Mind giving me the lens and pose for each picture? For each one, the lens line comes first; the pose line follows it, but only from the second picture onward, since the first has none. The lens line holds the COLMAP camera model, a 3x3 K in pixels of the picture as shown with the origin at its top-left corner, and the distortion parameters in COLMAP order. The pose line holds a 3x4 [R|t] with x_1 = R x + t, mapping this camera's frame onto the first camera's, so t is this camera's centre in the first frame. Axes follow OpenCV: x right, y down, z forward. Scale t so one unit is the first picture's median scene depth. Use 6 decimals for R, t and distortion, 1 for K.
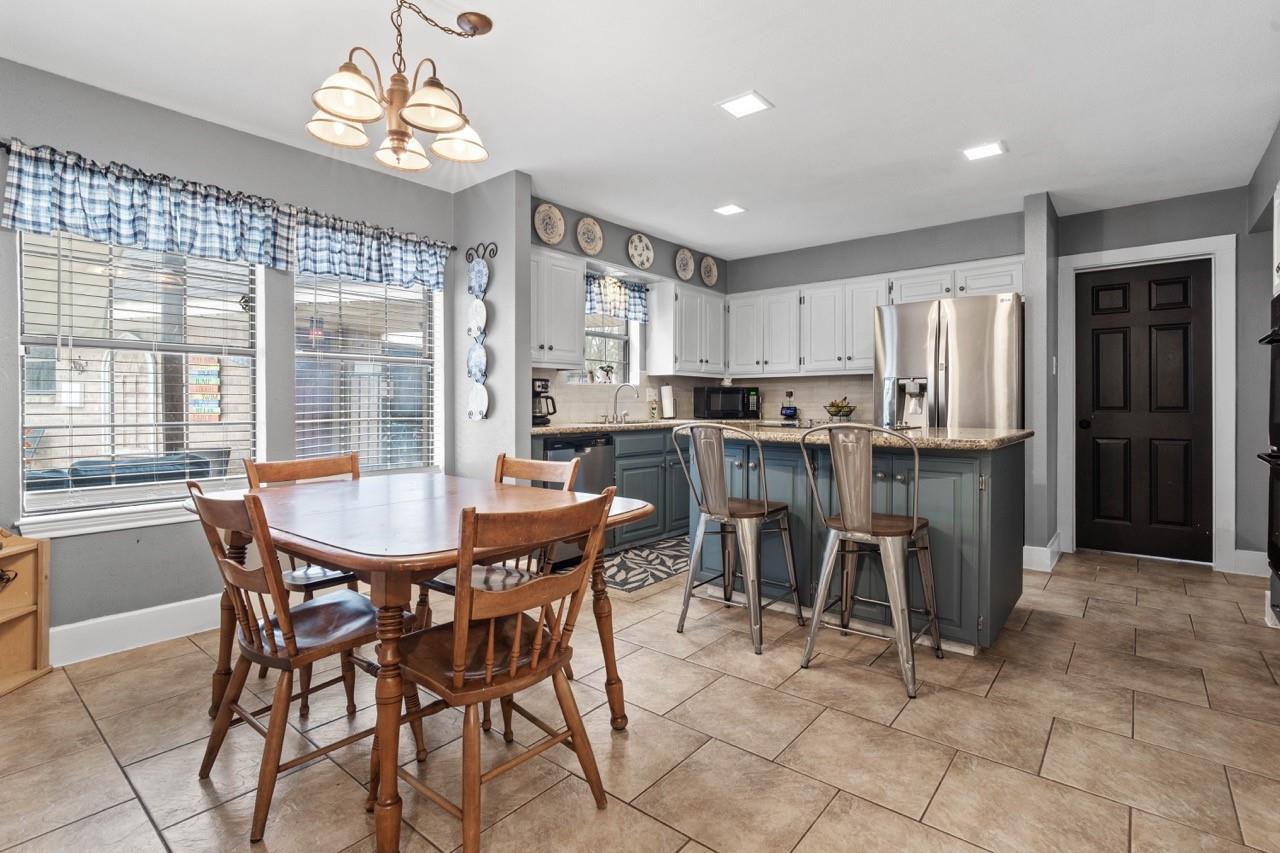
lens RADIAL K [[607.8, 0, 636.8], [0, 607.8, 408.2], [0, 0, 1]] dist [-0.011383, 0.004136]
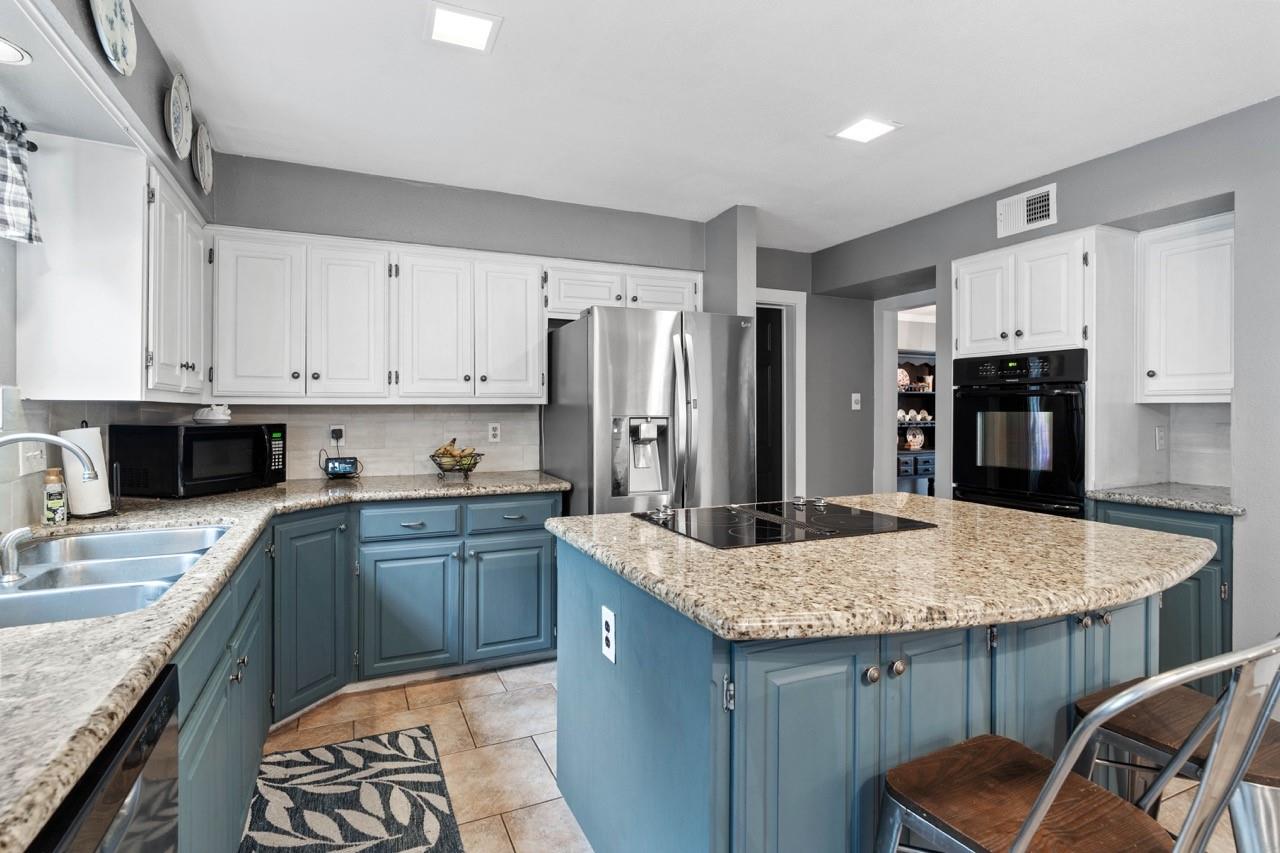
lens RADIAL K [[607.8, 0, 636.8], [0, 607.8, 408.2], [0, 0, 1]] dist [-0.011383, 0.004136]
pose [[0.425718, -0.001400, 0.904855, -0.175248], [0.009920, 0.999946, -0.003120, -0.056219], [-0.904801, 0.010304, 0.425709, 0.686564]]
